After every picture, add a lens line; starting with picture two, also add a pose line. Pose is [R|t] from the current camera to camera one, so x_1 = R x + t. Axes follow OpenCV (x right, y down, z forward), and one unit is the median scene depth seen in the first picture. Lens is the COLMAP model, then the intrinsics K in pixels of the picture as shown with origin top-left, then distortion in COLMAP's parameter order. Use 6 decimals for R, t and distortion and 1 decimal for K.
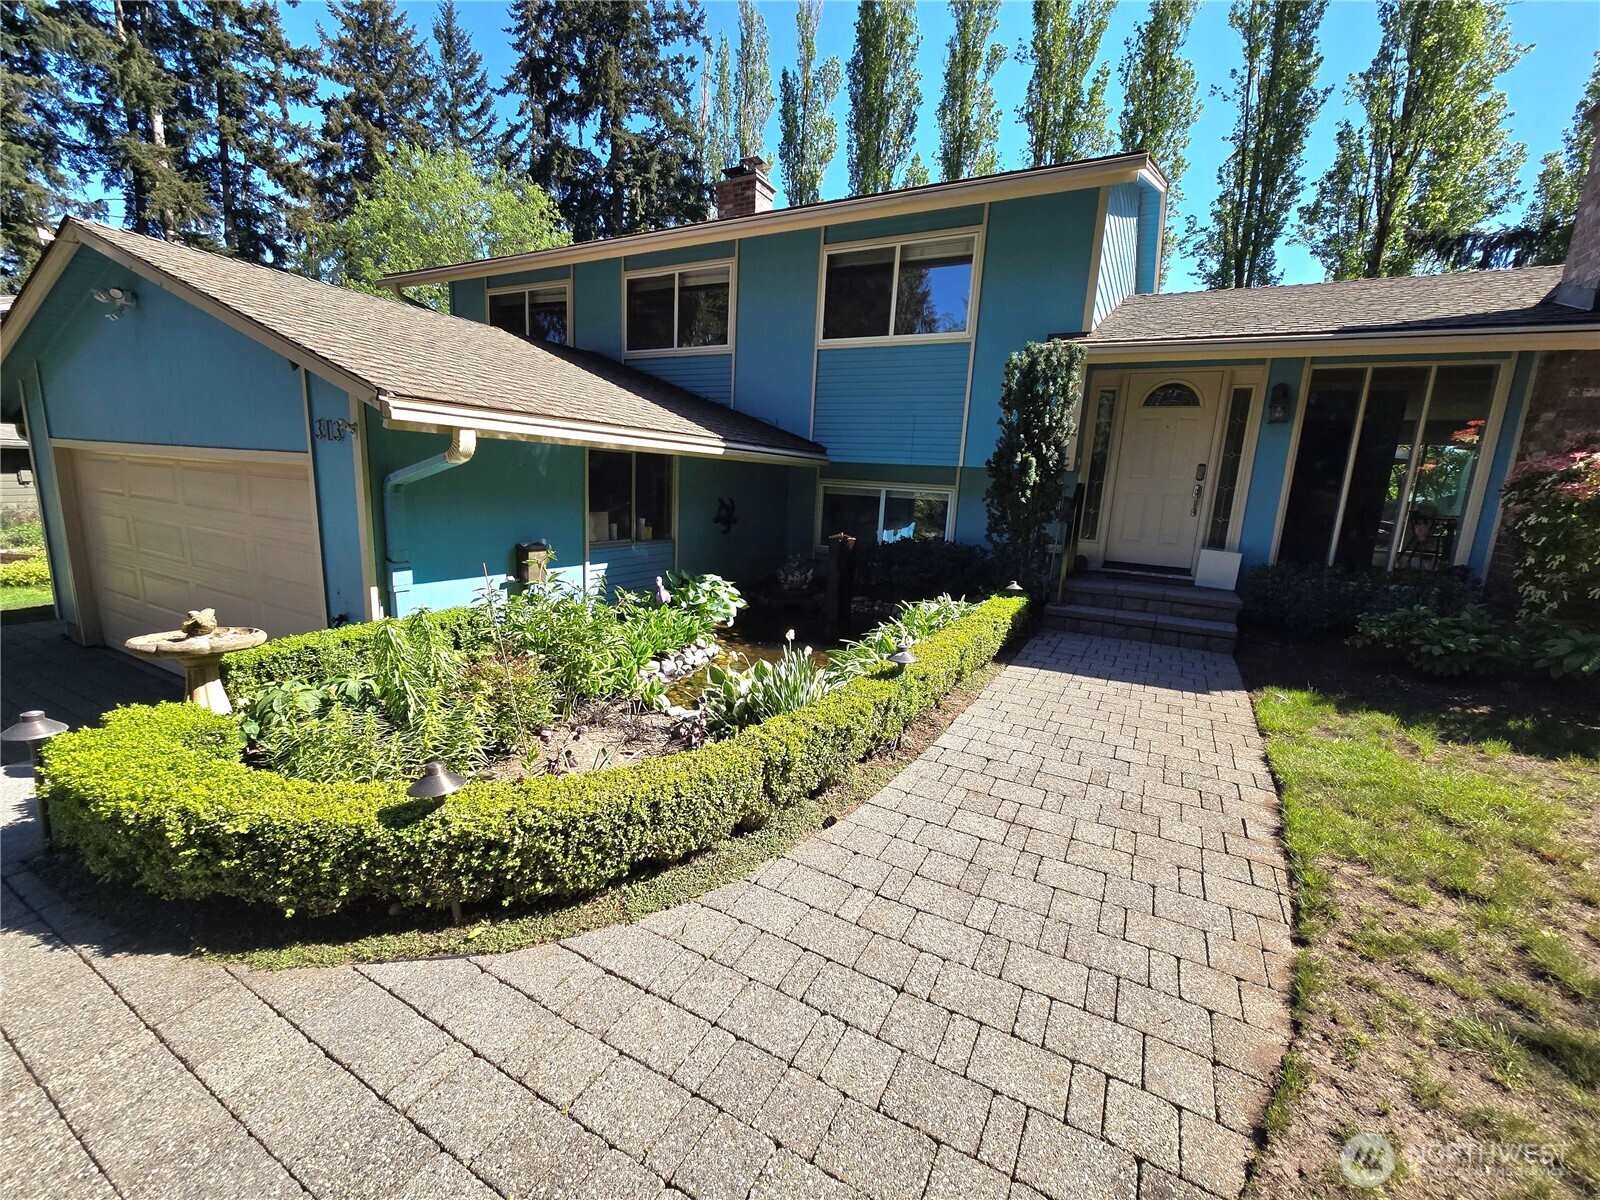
lens RADIAL K [[656.0, 0, 804.5], [0, 656.0, 604.9], [0, 0, 1]] dist [0.001429, -0.000502]
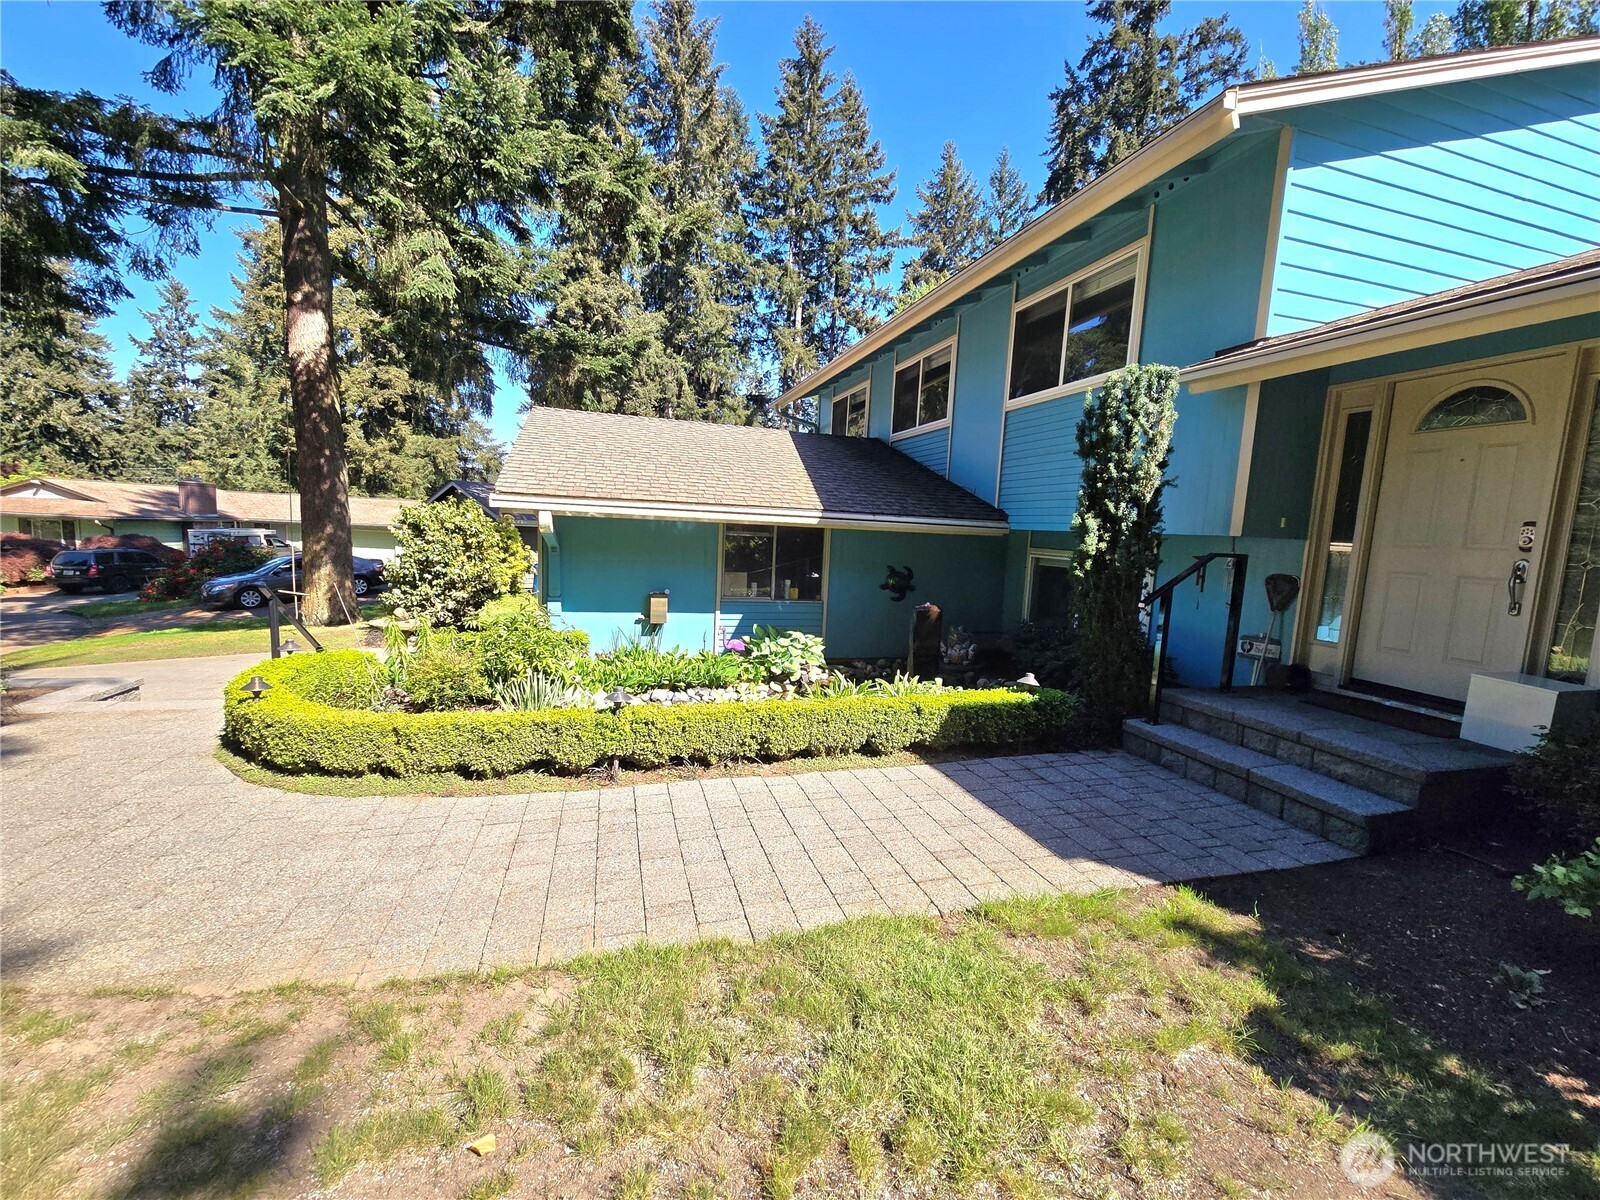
lens RADIAL K [[658.1, 0, 795.9], [0, 658.1, 604.5], [0, 0, 1]] dist [0.002425, 0.000196]
pose [[0.705532, 0.064811, -0.705708, 0.654718], [-0.143823, 0.988181, -0.053034, -0.034235], [0.693930, 0.138914, 0.706515, 0.226845]]
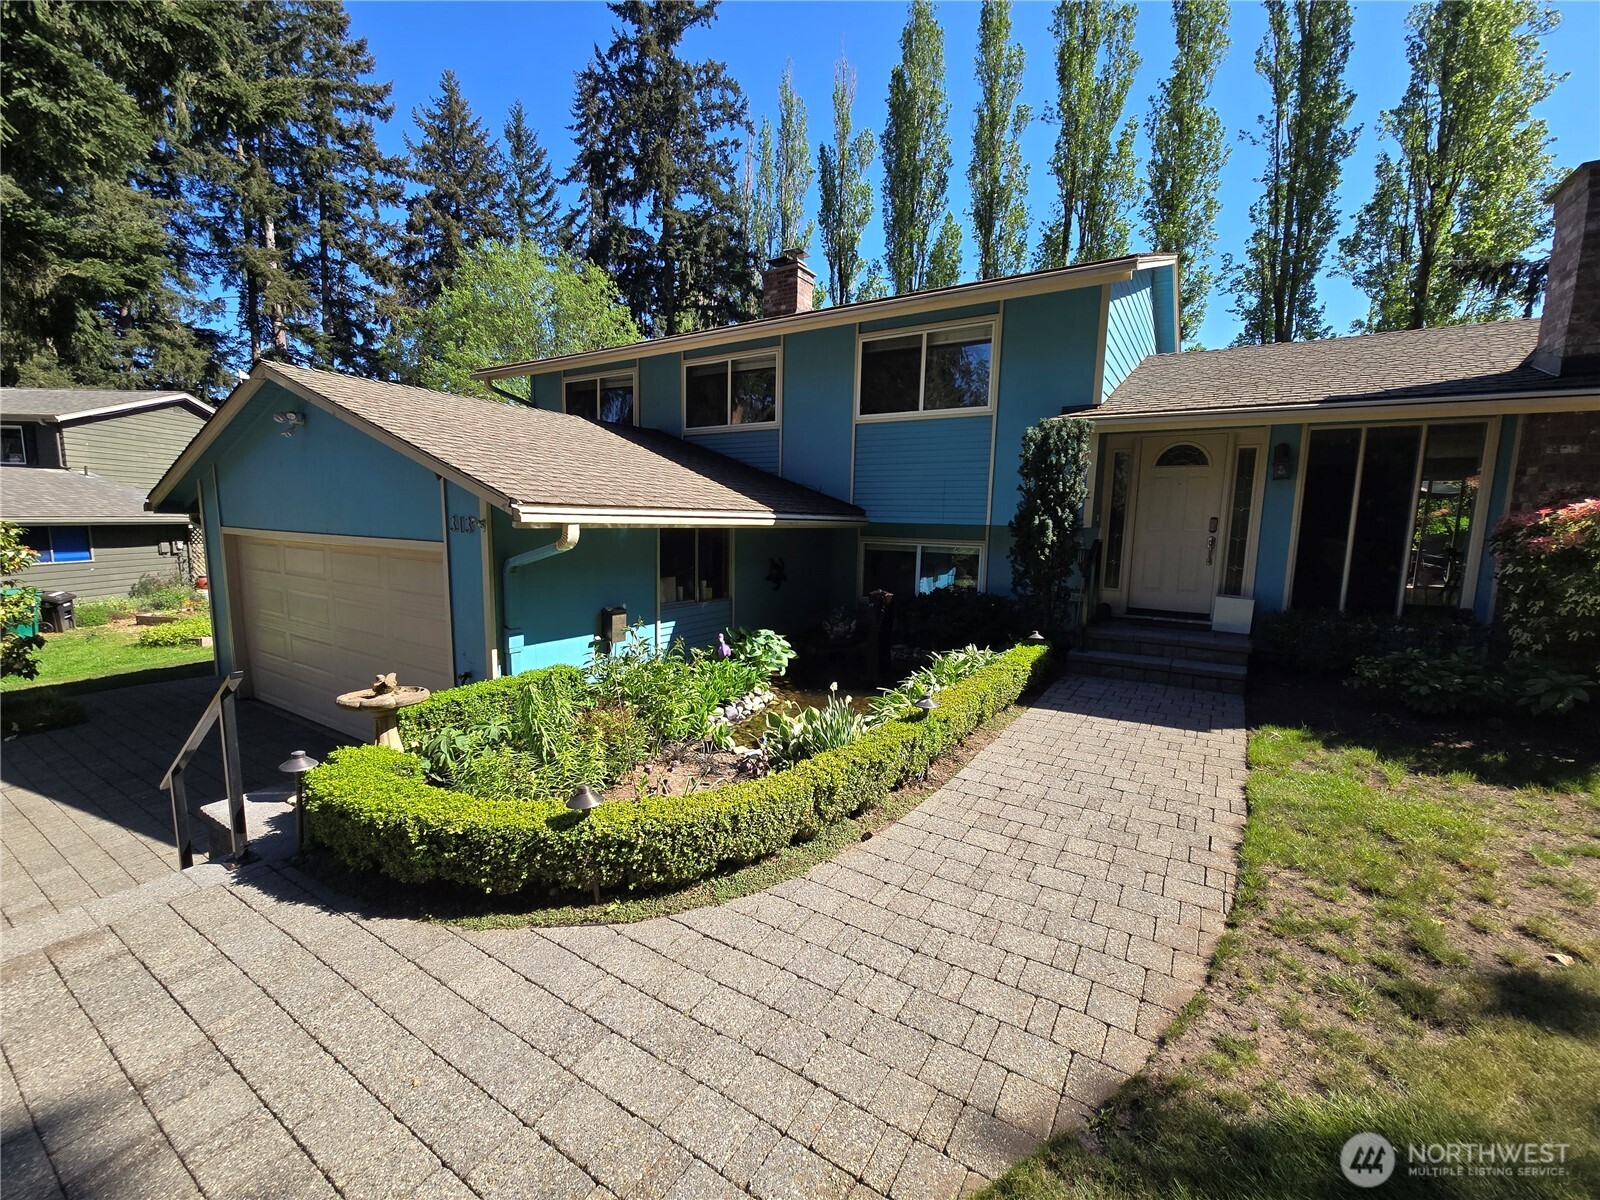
lens RADIAL K [[656.0, 0, 804.5], [0, 656.0, 604.9], [0, 0, 1]] dist [0.001429, -0.000502]
pose [[0.997182, -0.022033, -0.071718, 0.008720], [0.017591, 0.997922, -0.061983, -0.017826], [0.072934, 0.060547, 0.995497, -0.135236]]
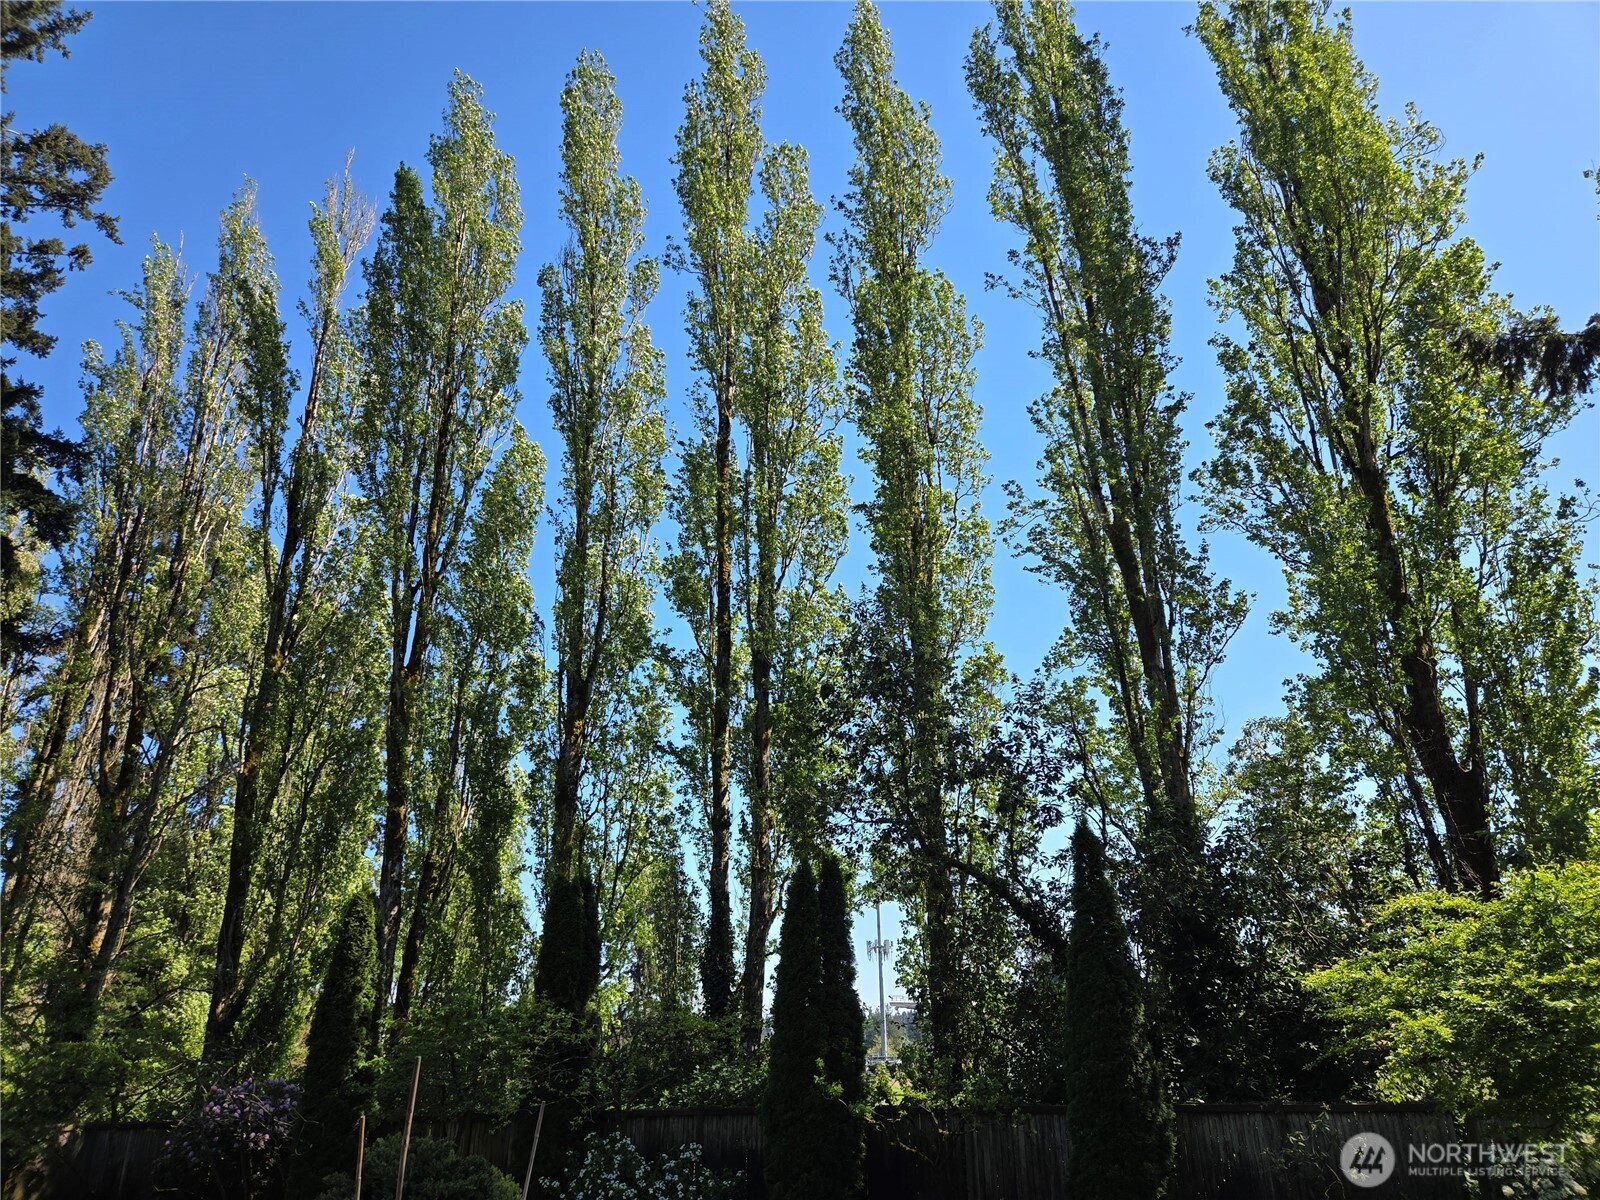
lens RADIAL K [[1044.4, 0, 793.4], [0, 1044.4, 596.0], [0, 0, 1]] dist [0.036223, 0.000170]
pose [[0.981251, 0.037949, 0.188961, 1.688266], [0.079545, 0.813288, -0.576399, -0.443913], [-0.175554, 0.580623, 0.795021, 2.640970]]
